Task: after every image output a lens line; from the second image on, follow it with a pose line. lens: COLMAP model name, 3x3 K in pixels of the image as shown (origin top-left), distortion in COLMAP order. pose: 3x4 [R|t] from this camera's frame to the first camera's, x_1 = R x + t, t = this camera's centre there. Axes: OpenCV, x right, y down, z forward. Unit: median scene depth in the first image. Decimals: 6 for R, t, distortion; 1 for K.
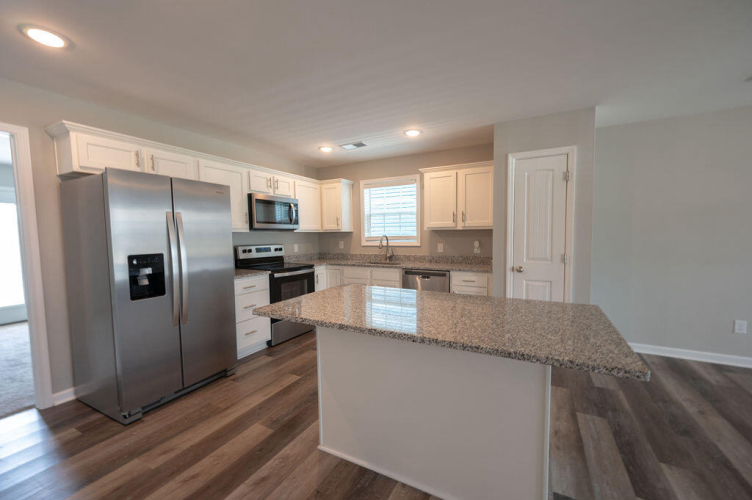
lens RADIAL K [[300.1, 0, 379.2], [0, 300.1, 252.7], [0, 0, 1]] dist [-0.001252, -0.000445]
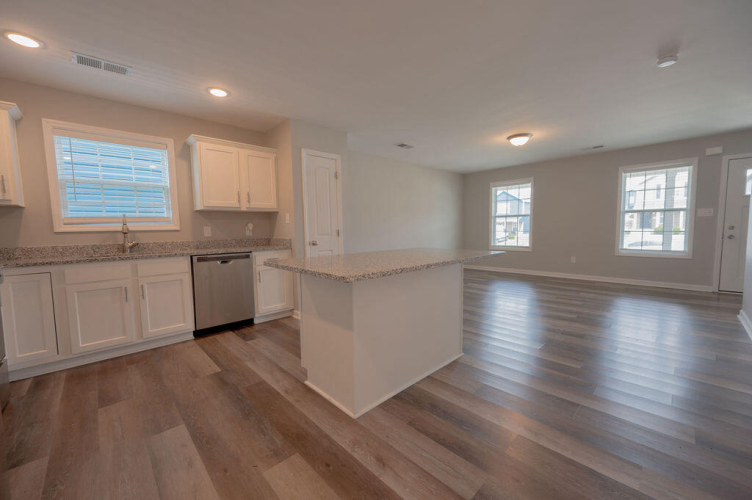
lens RADIAL K [[294.6, 0, 372.5], [0, 294.6, 249.5], [0, 0, 1]] dist [-0.000710, -0.000097]
pose [[0.326055, -0.063310, 0.943228, -0.529511], [0.072288, 0.996503, 0.041898, 0.041185], [-0.942583, 0.054523, 0.329492, 0.311570]]
